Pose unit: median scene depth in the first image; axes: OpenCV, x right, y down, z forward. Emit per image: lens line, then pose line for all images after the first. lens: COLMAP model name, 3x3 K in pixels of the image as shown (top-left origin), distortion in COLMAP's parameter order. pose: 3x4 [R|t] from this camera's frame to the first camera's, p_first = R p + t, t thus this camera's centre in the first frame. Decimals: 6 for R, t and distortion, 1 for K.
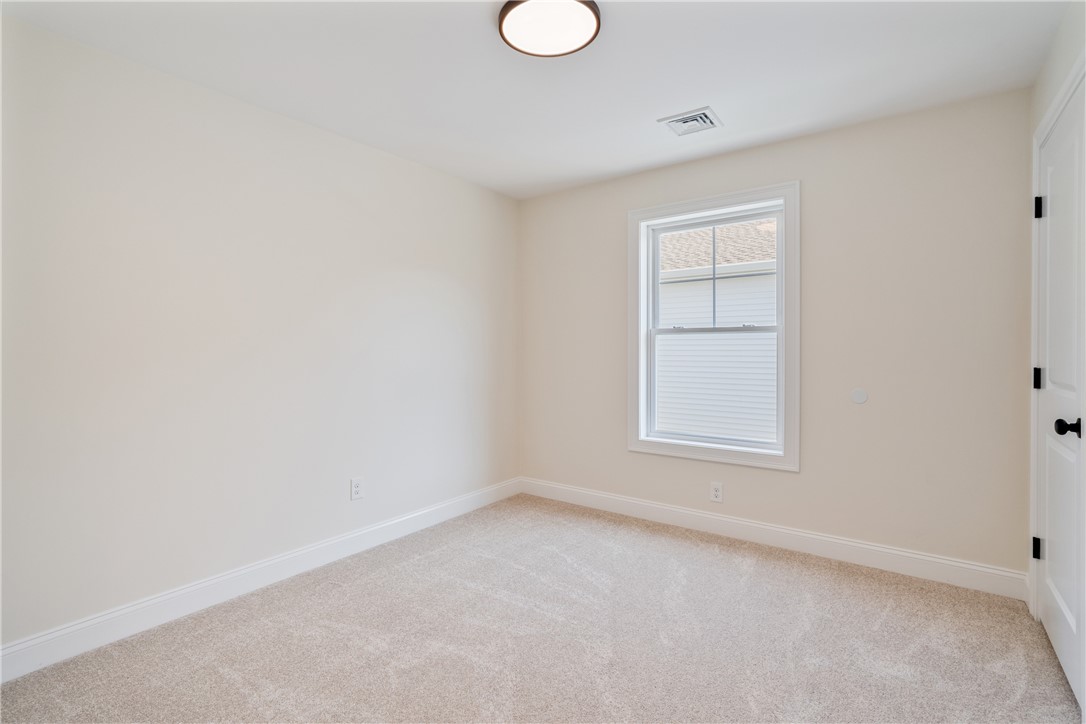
lens RADIAL K [[517.4, 0, 544.6], [0, 517.4, 363.3], [0, 0, 1]] dist [-0.018485, 0.009149]
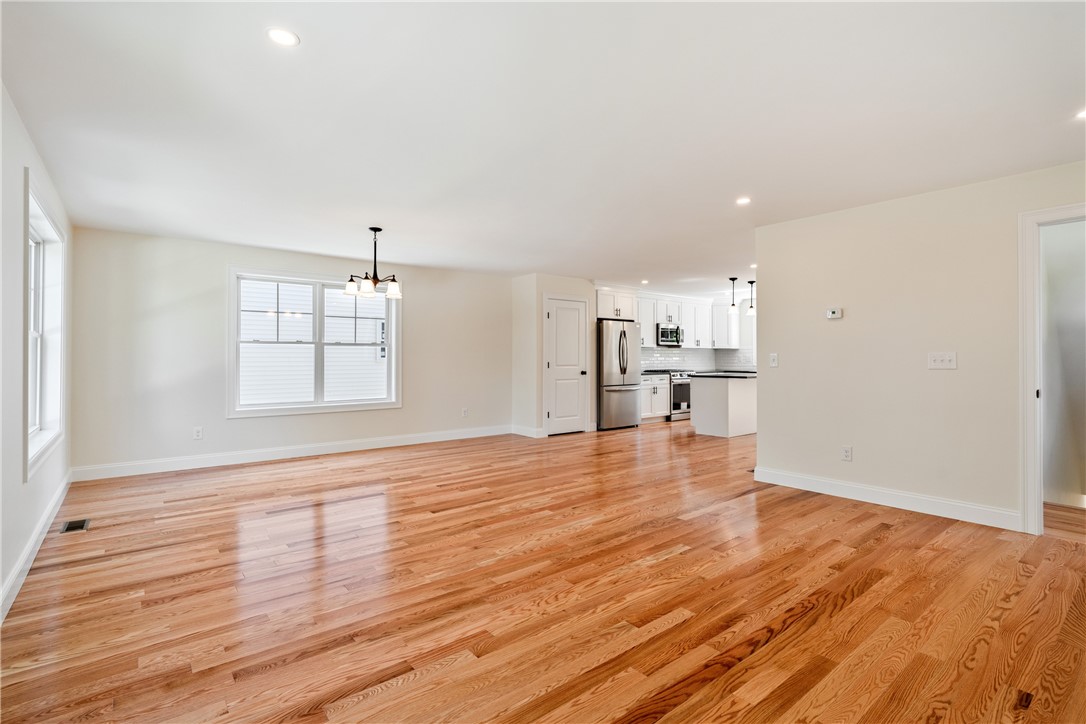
lens RADIAL K [[517.4, 0, 549.9], [0, 517.4, 356.2], [0, 0, 1]] dist [-0.018485, 0.009149]
pose [[0.253109, -0.003284, 0.967432, -1.437300], [0.030724, 0.999517, -0.004645, 0.012375], [-0.966950, 0.030899, 0.253088, -0.208230]]
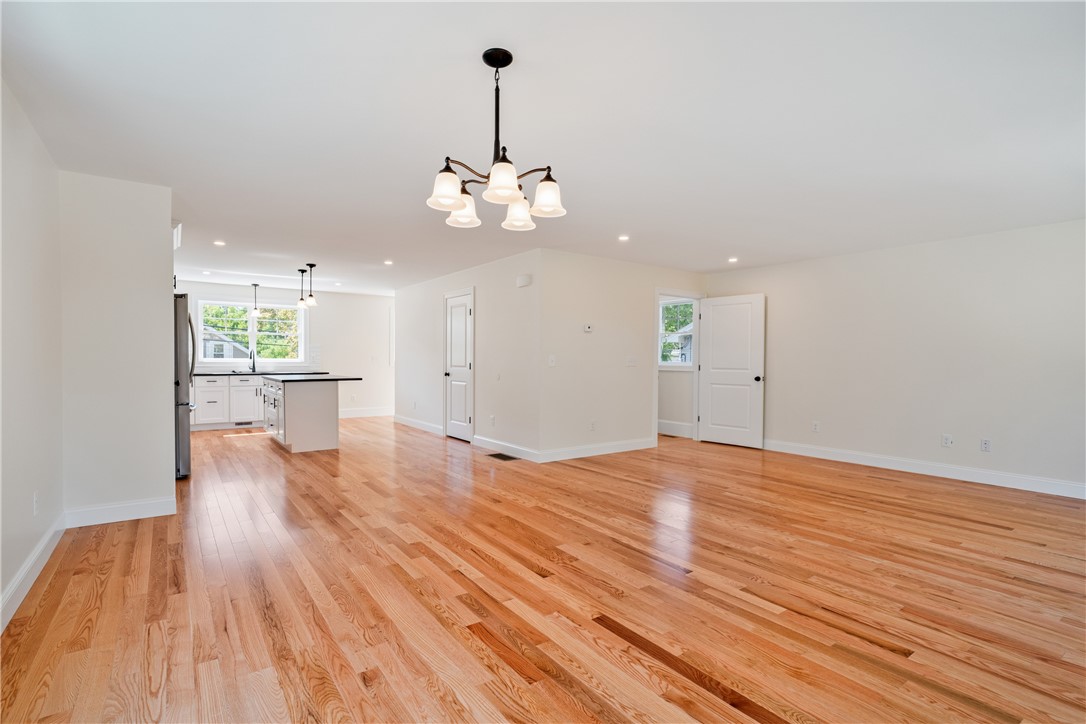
lens RADIAL K [[517.4, 0, 535.2], [0, 517.4, 358.7], [0, 0, 1]] dist [-0.018485, 0.009149]
pose [[-0.948624, -0.010905, 0.316218, -0.348096], [-0.000690, 0.999475, 0.032398, -0.029752], [-0.316406, 0.030516, -0.948133, 1.302849]]
